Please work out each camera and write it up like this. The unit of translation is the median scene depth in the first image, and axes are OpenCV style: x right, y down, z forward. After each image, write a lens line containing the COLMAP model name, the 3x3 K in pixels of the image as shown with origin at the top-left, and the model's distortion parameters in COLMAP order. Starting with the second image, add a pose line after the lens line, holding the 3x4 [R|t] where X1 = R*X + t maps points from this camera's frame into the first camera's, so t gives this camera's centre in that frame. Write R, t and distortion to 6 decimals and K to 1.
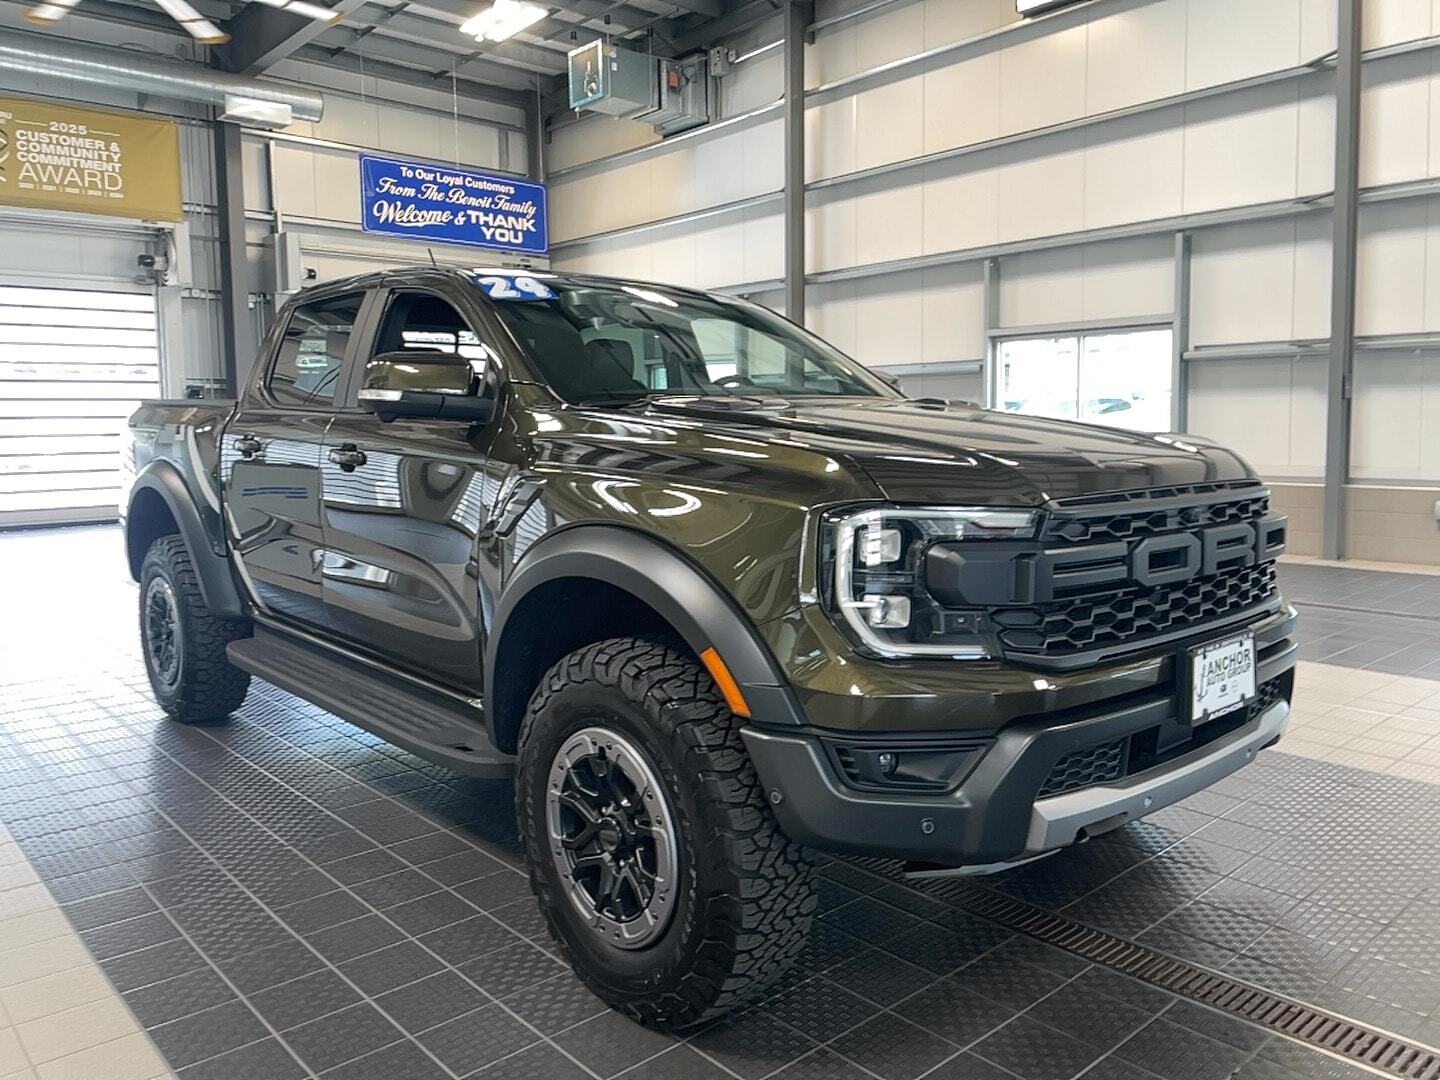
lens RADIAL K [[1092.9, 0, 722.9], [0, 1092.9, 553.5], [0, 0, 1]] dist [0.028927, -0.023004]
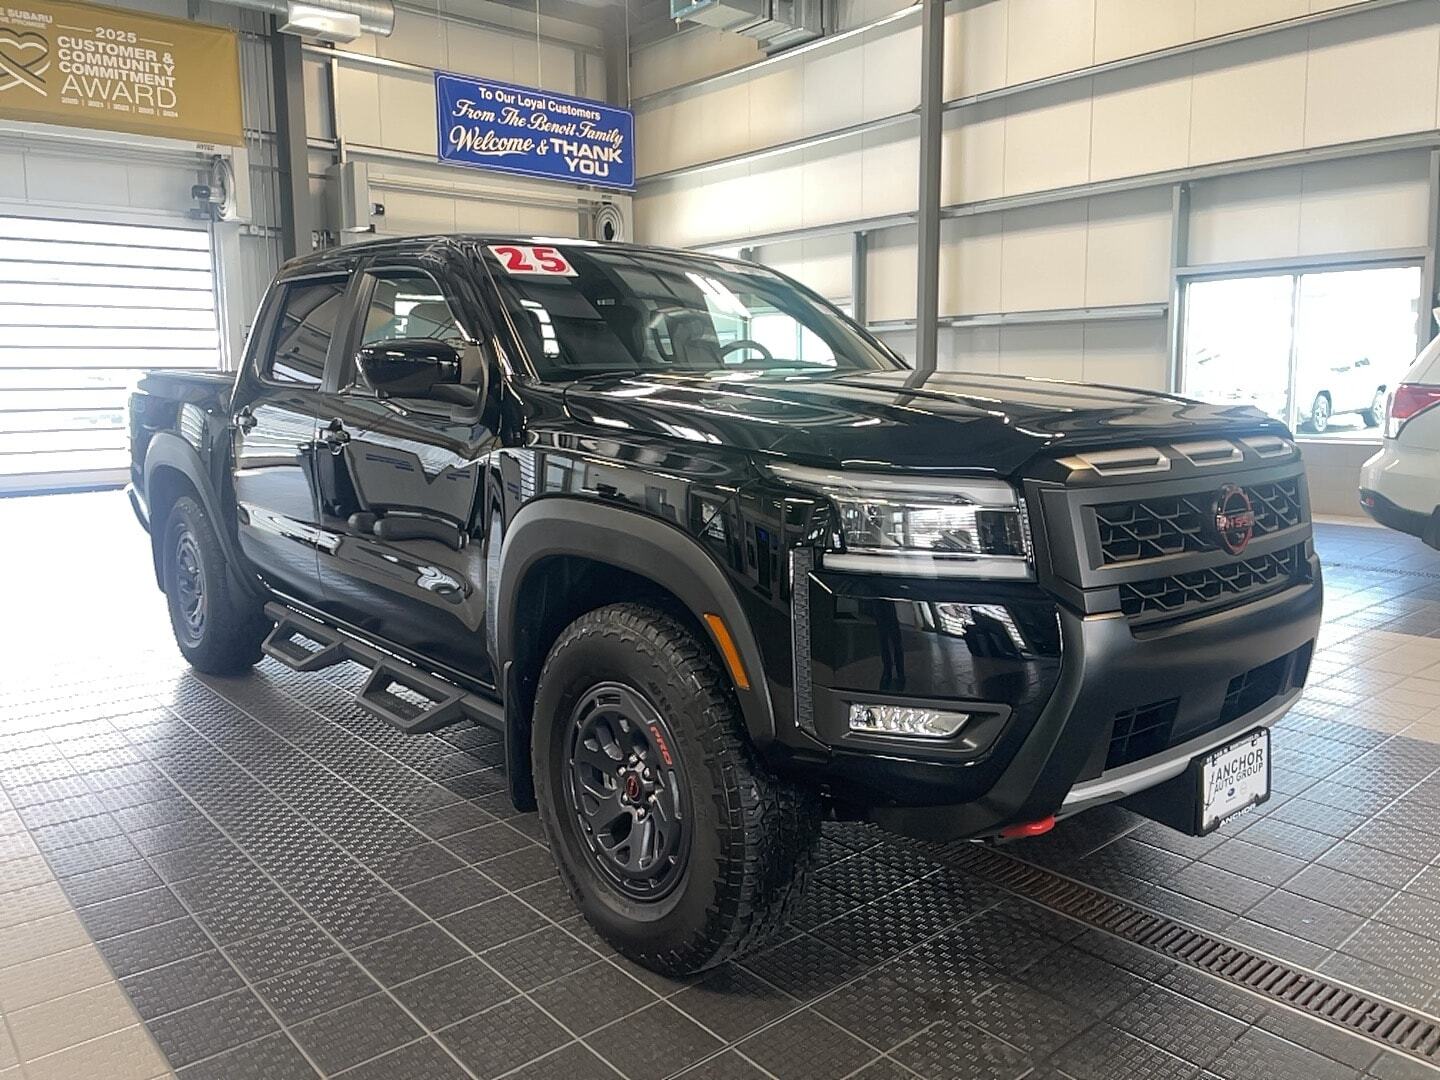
lens RADIAL K [[1092.9, 0, 722.1], [0, 1092.9, 543.0], [0, 0, 1]] dist [0.028927, -0.023004]
pose [[0.999903, 0.003159, -0.013546, -0.082358], [-0.002745, 0.999533, 0.030440, -0.010455], [0.013636, -0.030399, 0.999445, 0.100186]]
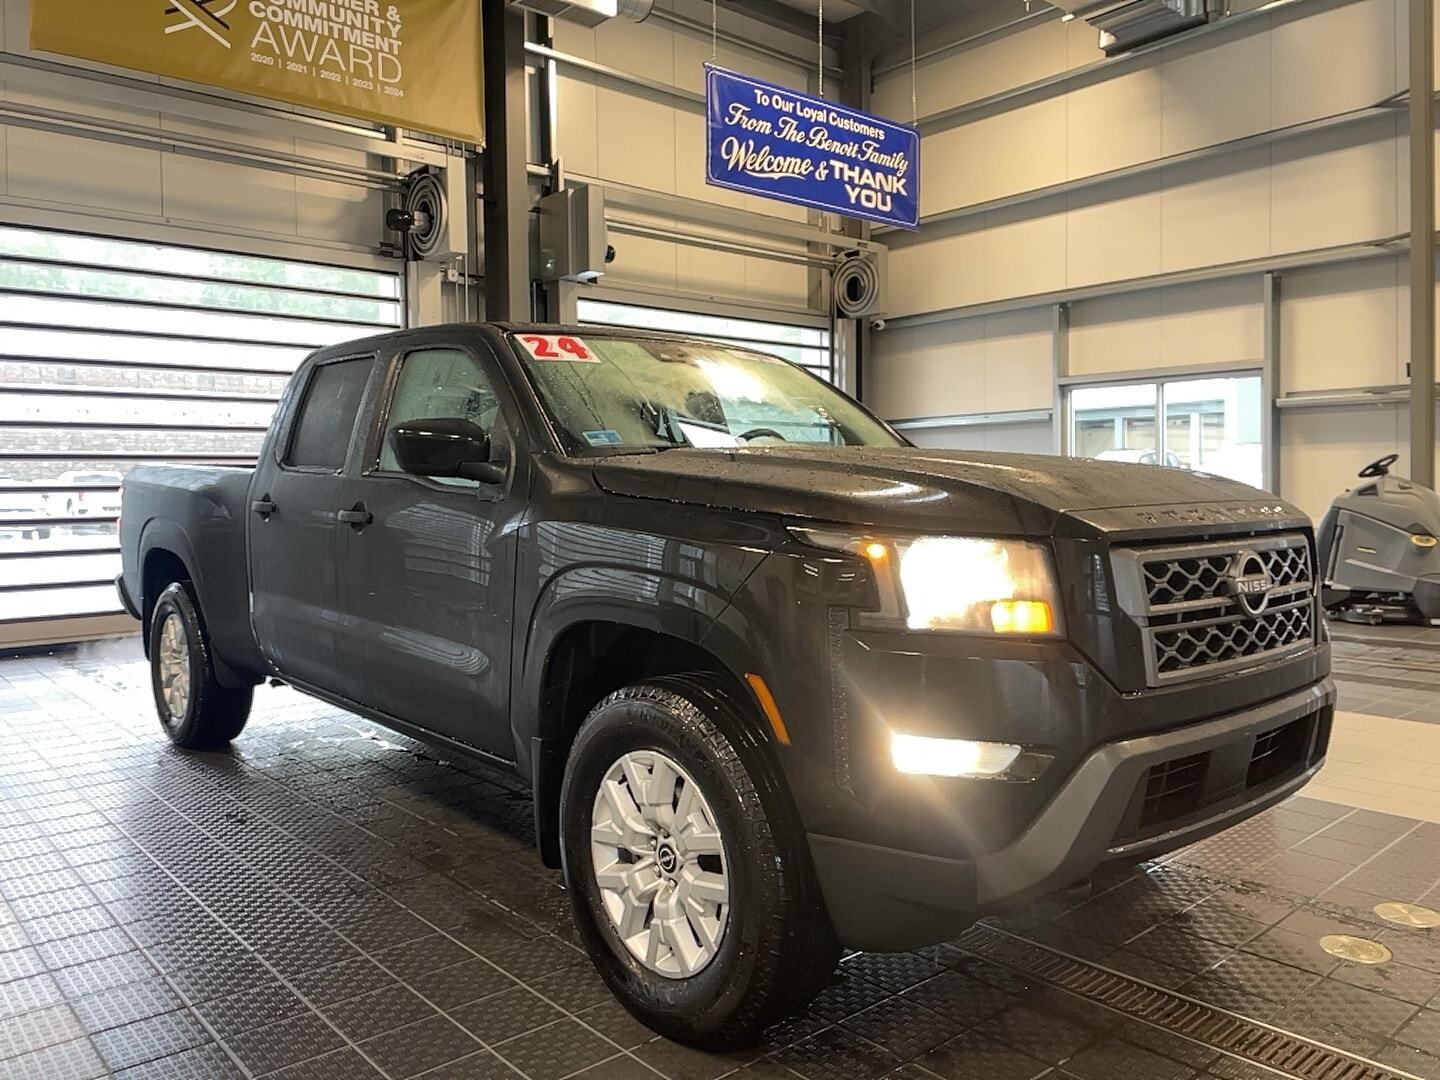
lens RADIAL K [[1089.8, 0, 719.3], [0, 1089.8, 532.8], [0, 0, 1]] dist [0.051126, 0.002050]
pose [[0.999762, 0.001858, -0.021724, -0.296966], [-0.003259, 0.997902, -0.064655, -0.038029], [0.021558, 0.064710, 0.997671, 0.344422]]
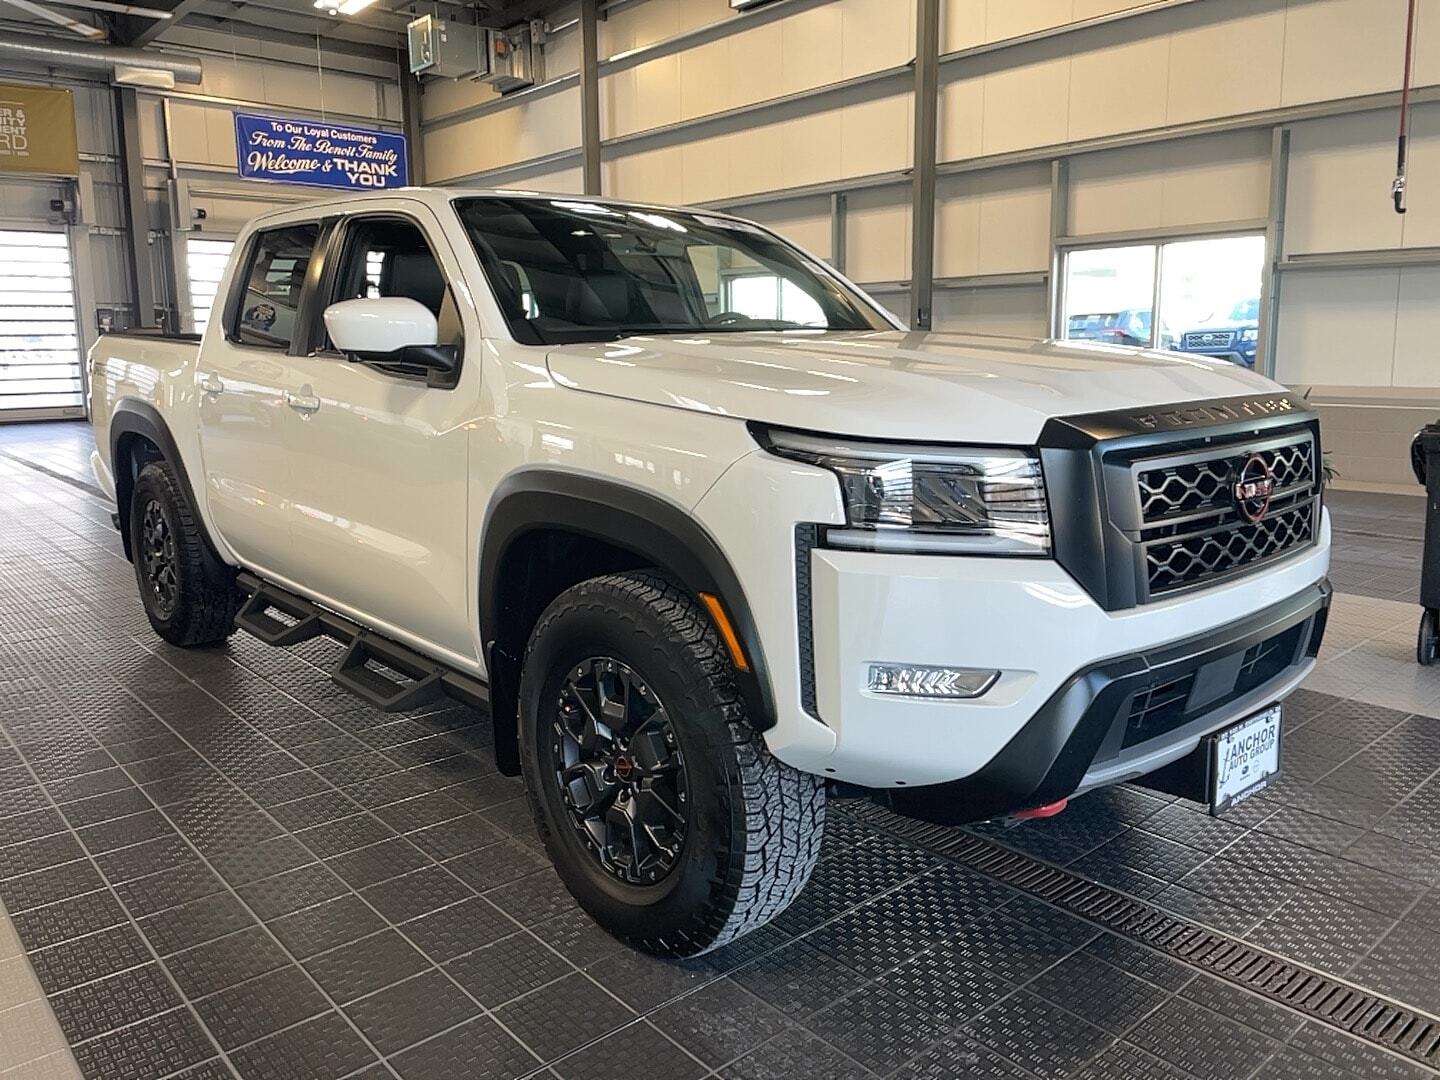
lens RADIAL K [[1150.7, 0, 726.1], [0, 1150.7, 551.0], [0, 0, 1]] dist [0.056191, -0.027606]
pose [[0.999387, 0.008904, -0.033867, 0.243749], [-0.006812, 0.998091, 0.061383, 0.029842], [0.034349, -0.061115, 0.997540, -0.269585]]
